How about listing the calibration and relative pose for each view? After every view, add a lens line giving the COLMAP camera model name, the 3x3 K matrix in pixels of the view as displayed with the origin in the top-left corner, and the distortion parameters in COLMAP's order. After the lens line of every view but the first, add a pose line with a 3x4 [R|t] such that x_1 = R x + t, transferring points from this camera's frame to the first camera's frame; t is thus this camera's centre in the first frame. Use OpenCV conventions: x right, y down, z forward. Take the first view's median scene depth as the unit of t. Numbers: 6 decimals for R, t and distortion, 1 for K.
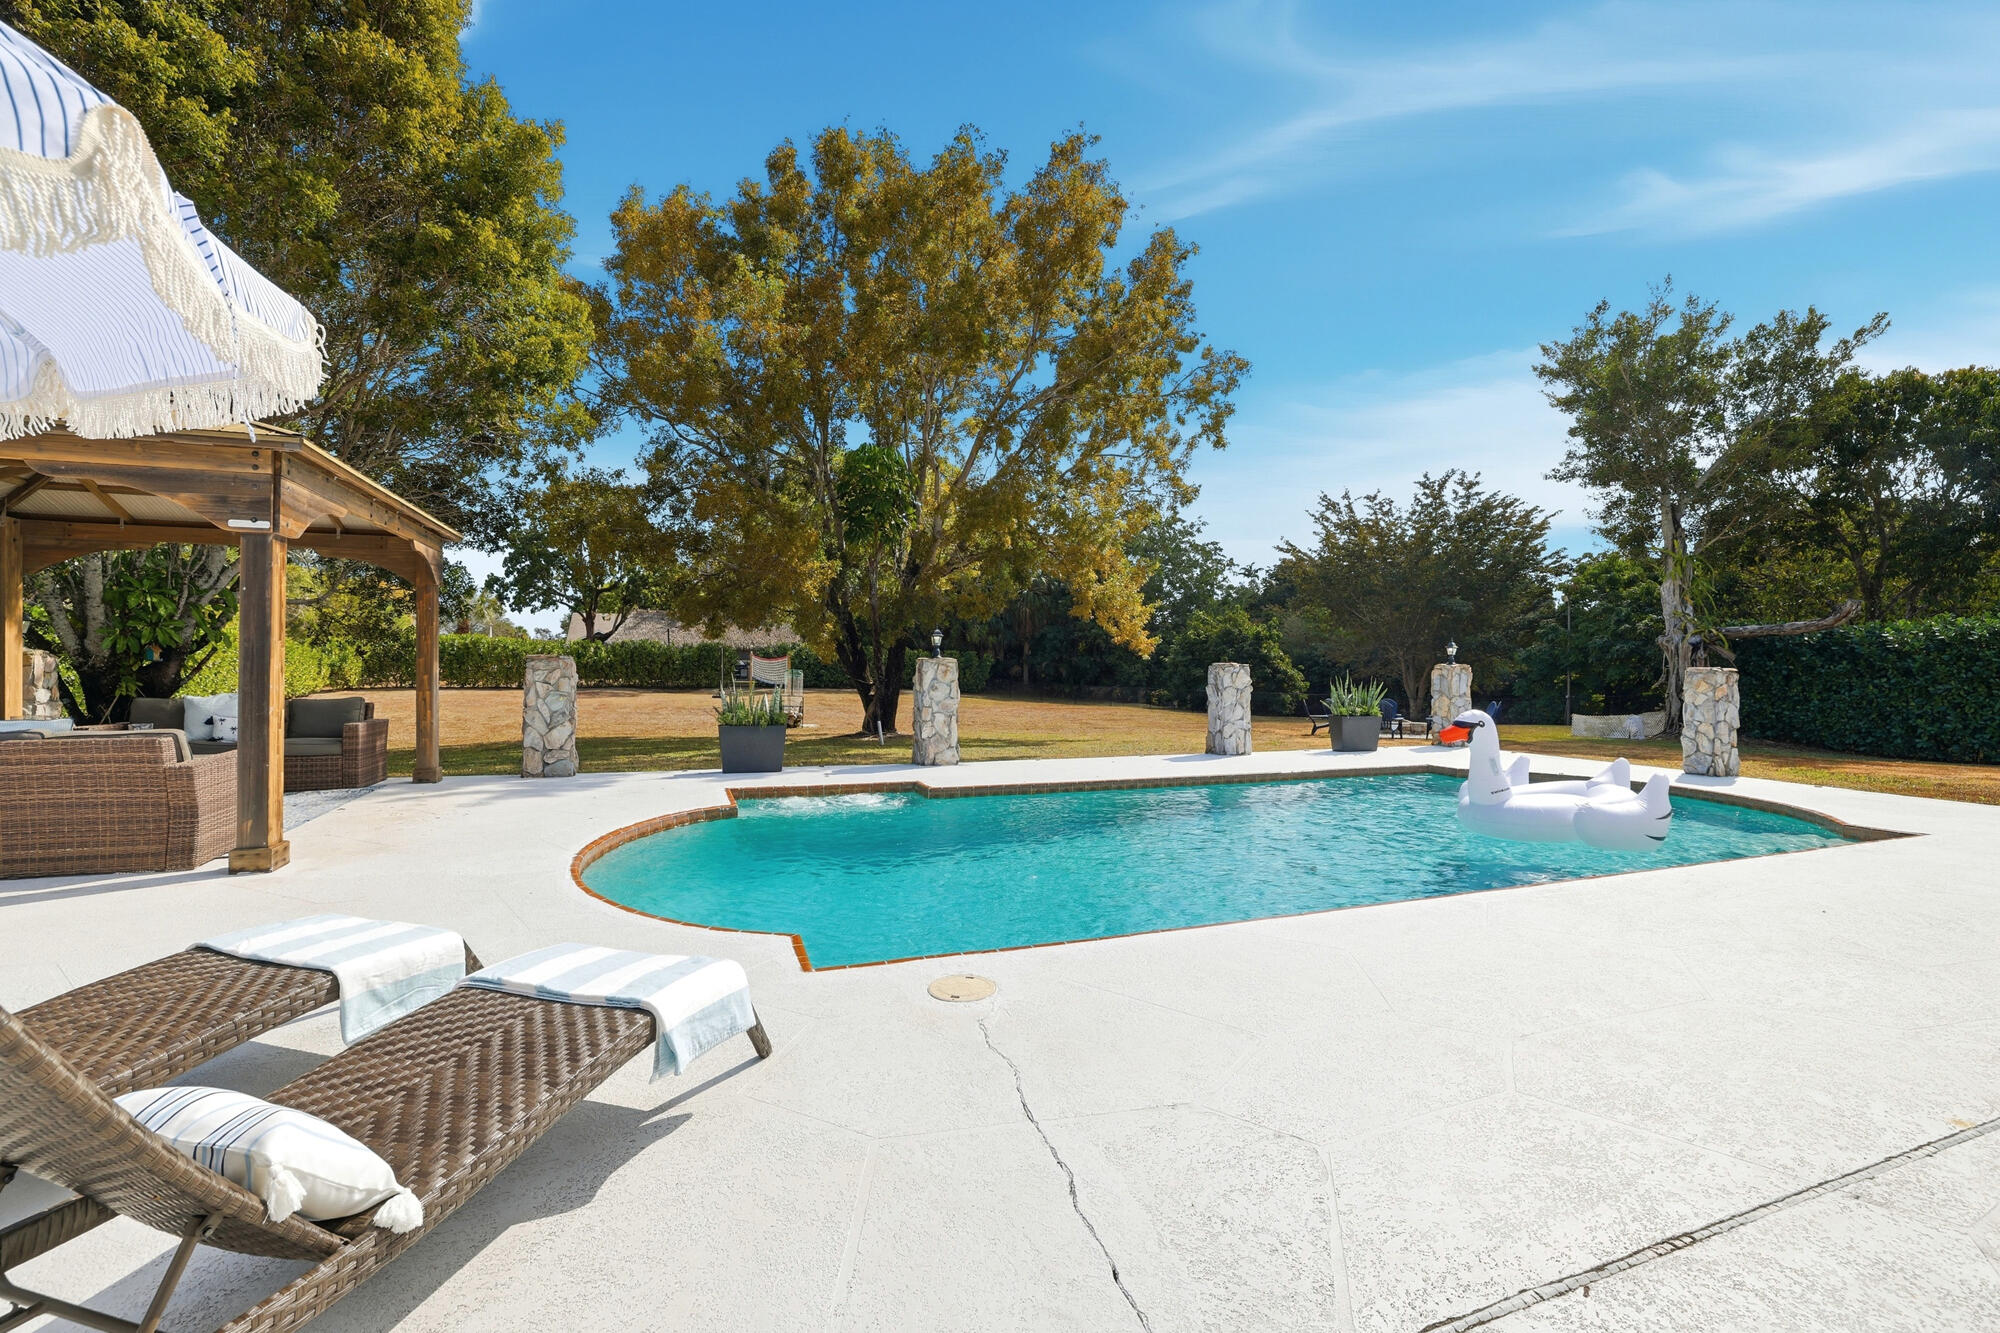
lens RADIAL K [[861.2, 0, 996.8], [0, 861.2, 663.8], [0, 0, 1]] dist [-0.023858, -0.000231]
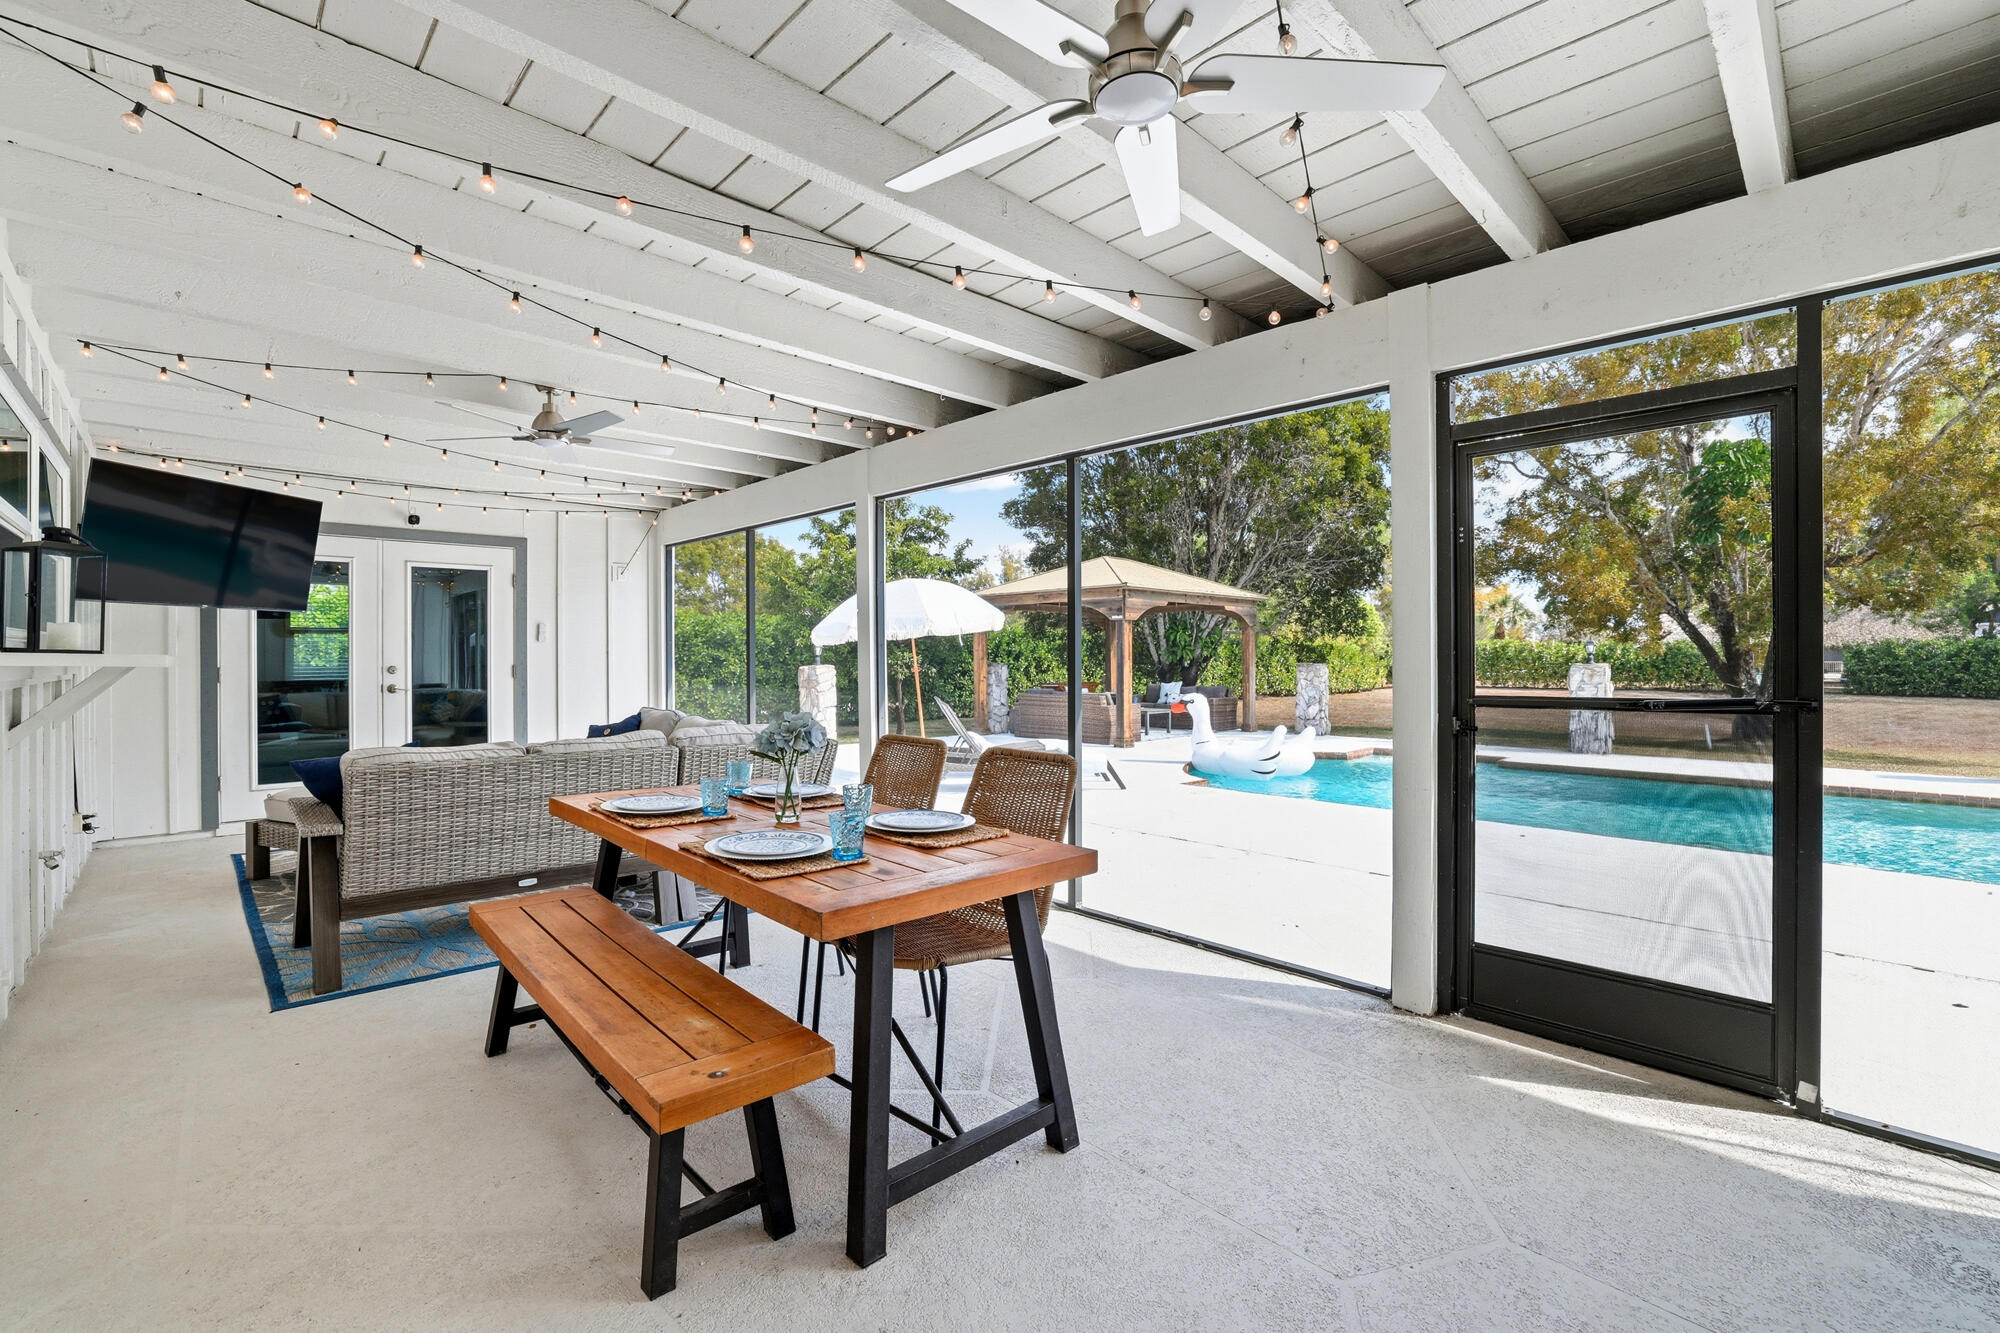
lens RADIAL K [[861.2, 0, 1001.5], [0, 861.2, 660.6], [0, 0, 1]] dist [-0.023858, -0.000231]
pose [[0.399675, -0.009082, -0.916612, 0.678936], [0.003887, 0.999959, -0.008212, -0.003451], [0.916648, -0.000281, 0.399694, -0.196782]]
